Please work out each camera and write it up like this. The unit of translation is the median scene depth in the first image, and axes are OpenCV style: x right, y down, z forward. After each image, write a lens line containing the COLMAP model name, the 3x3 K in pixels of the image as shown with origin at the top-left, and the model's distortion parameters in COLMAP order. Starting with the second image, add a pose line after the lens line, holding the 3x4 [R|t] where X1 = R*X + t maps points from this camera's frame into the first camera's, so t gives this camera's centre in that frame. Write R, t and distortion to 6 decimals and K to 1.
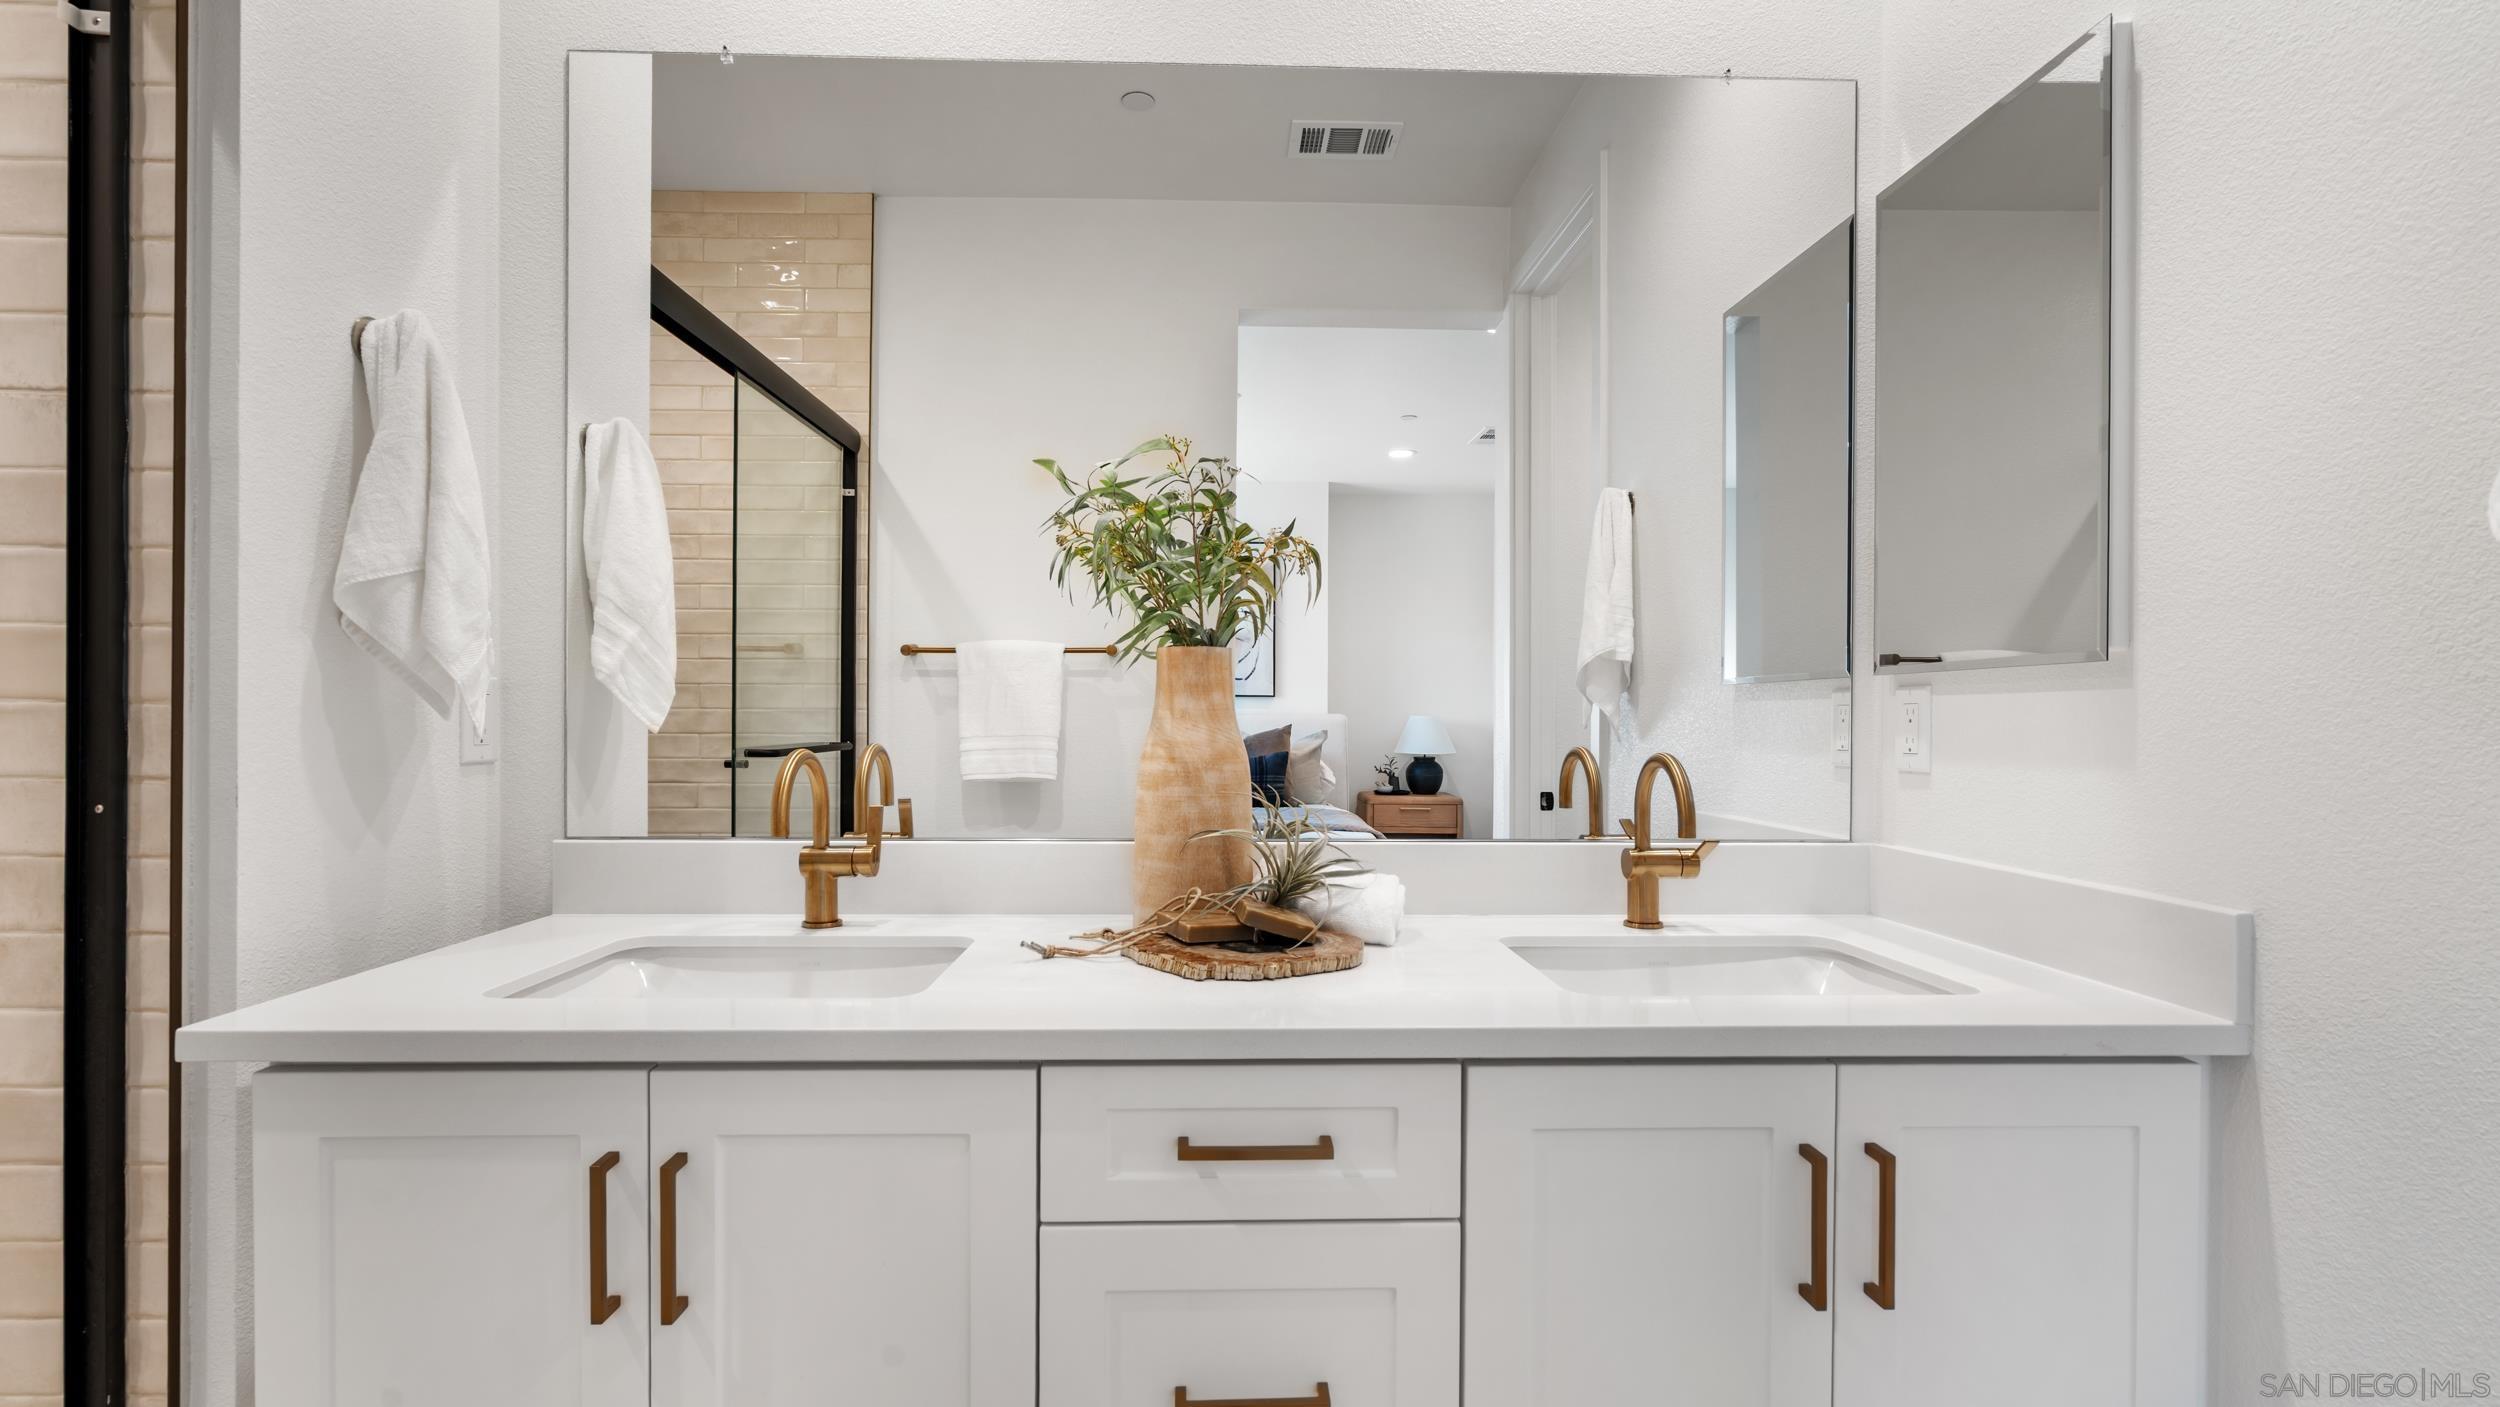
lens RADIAL K [[1128.2, 0, 1239.3], [0, 1128.2, 733.4], [0, 0, 1]] dist [-0.004801, 0.002970]
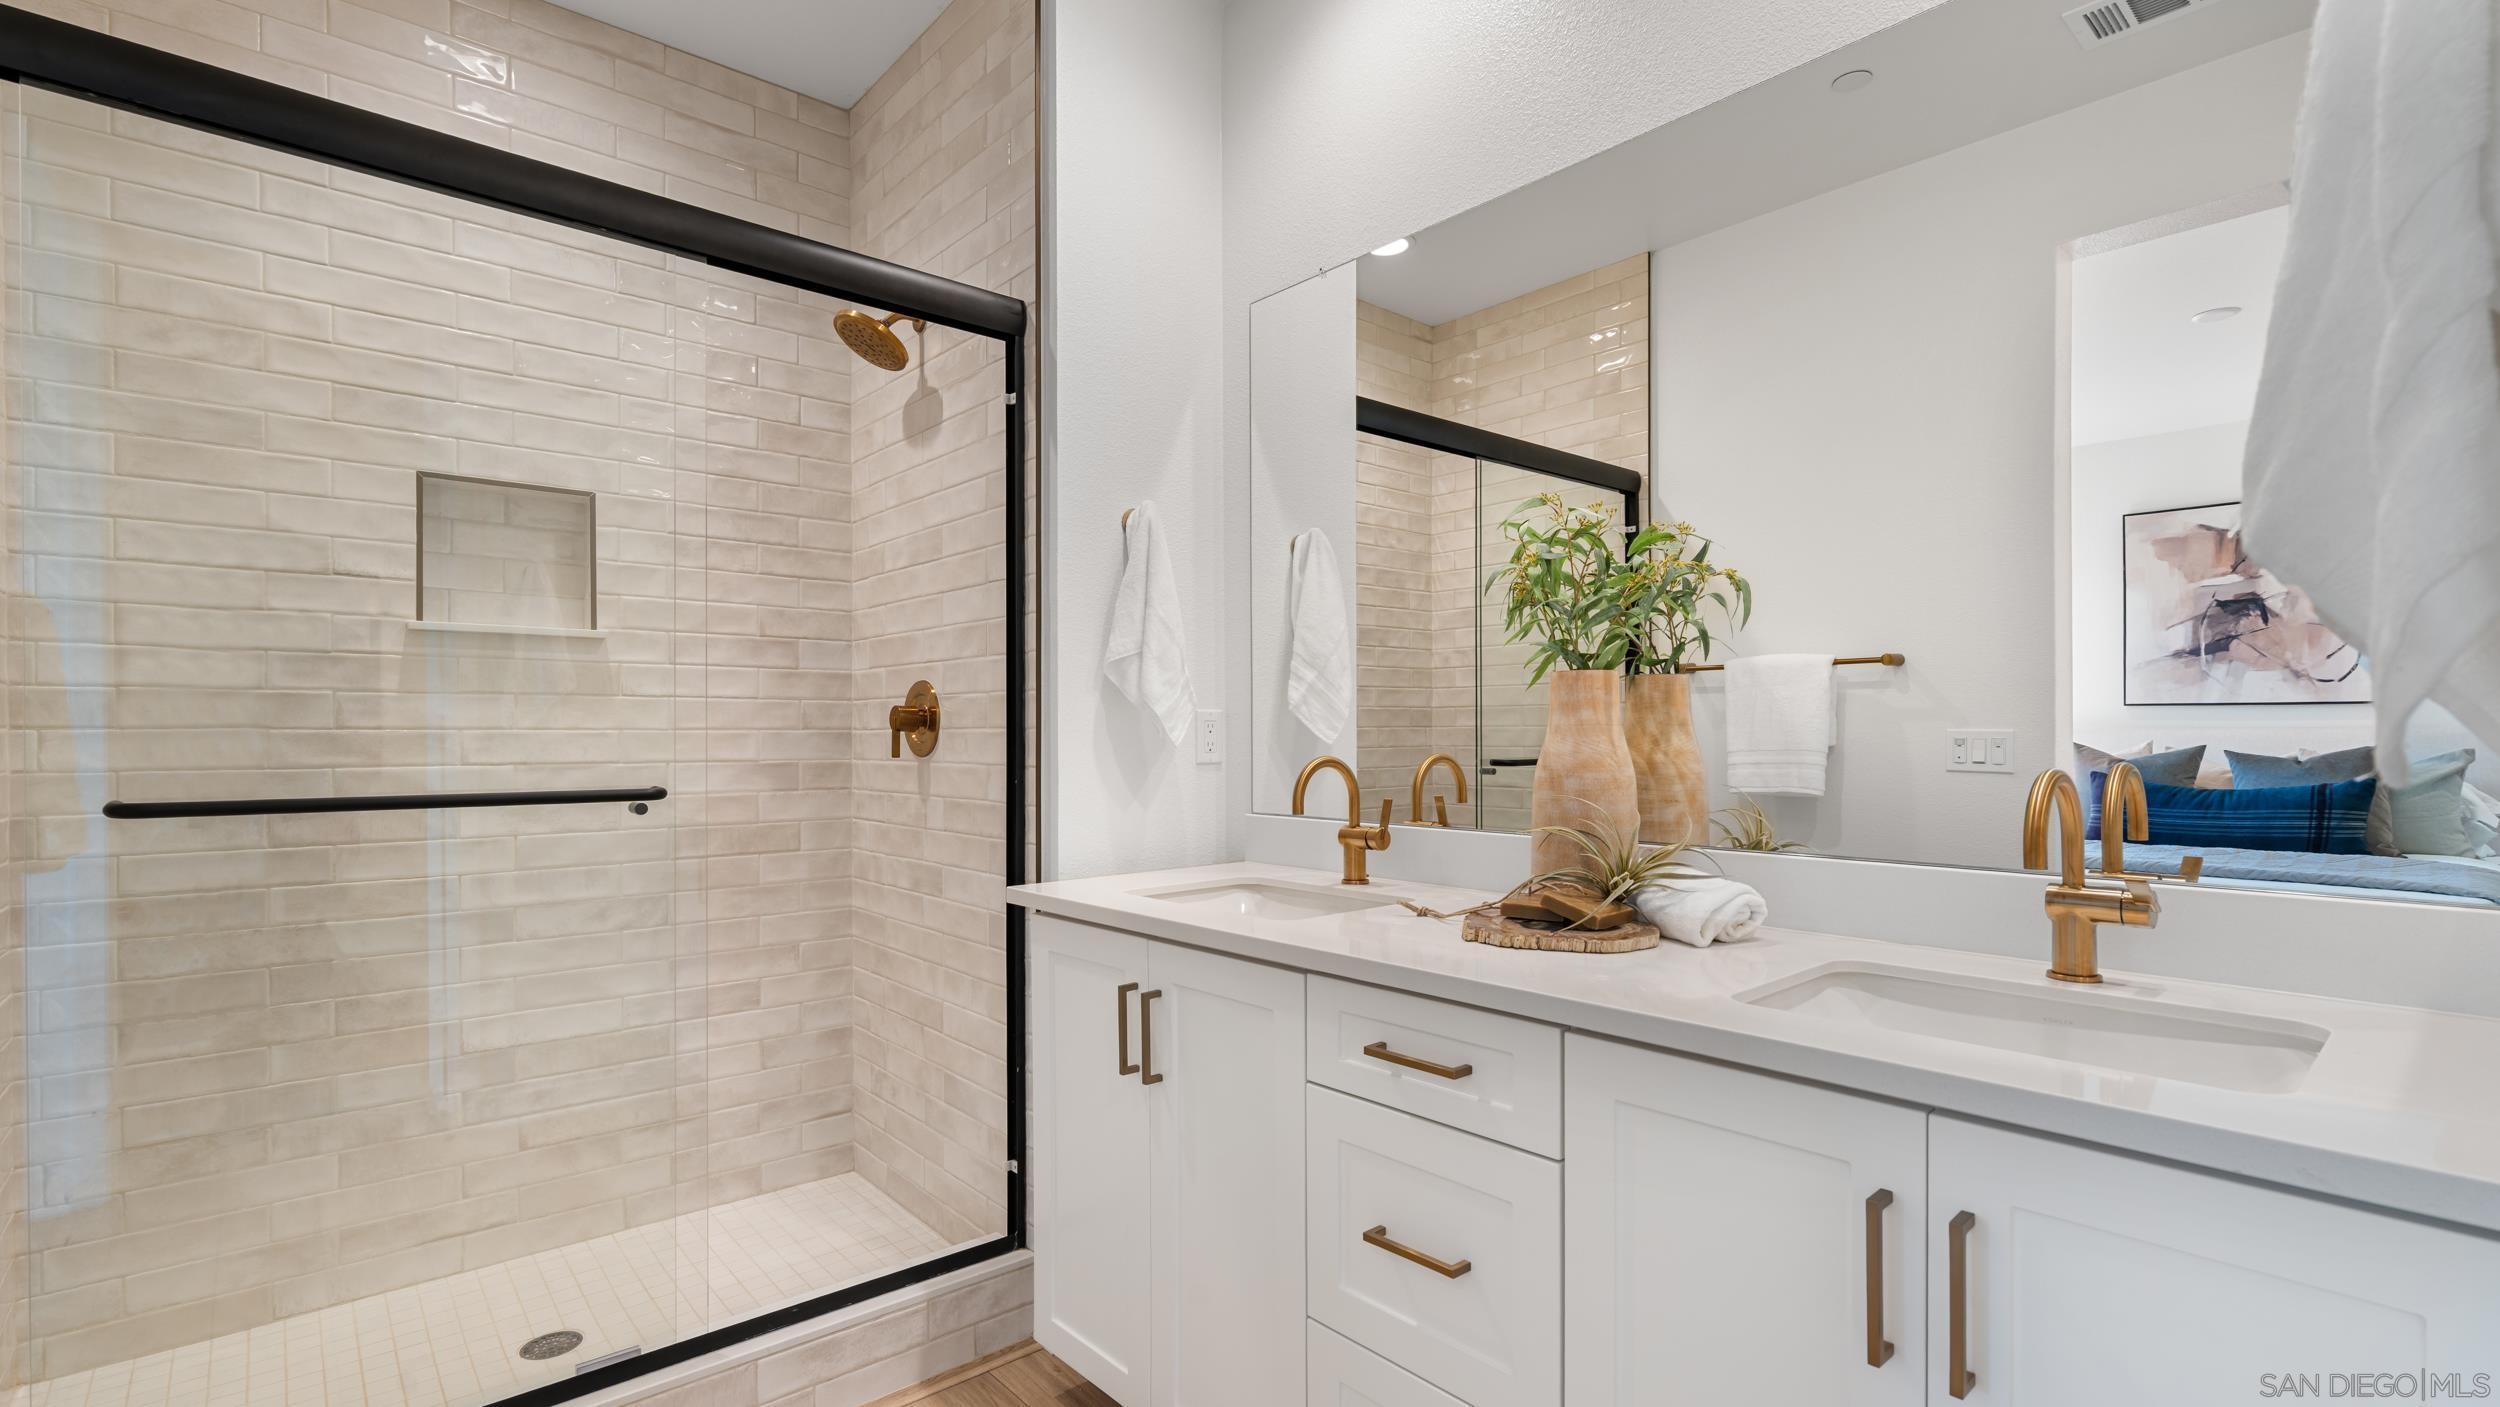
lens RADIAL K [[1128.2, 0, 1246.4], [0, 1128.2, 758.9], [0, 0, 1]] dist [-0.004801, 0.002970]
pose [[0.638953, 0.009848, -0.769183, 0.609424], [-0.003312, 0.999944, 0.010051, 0.003301], [0.769239, -0.003875, 0.638949, 0.006727]]
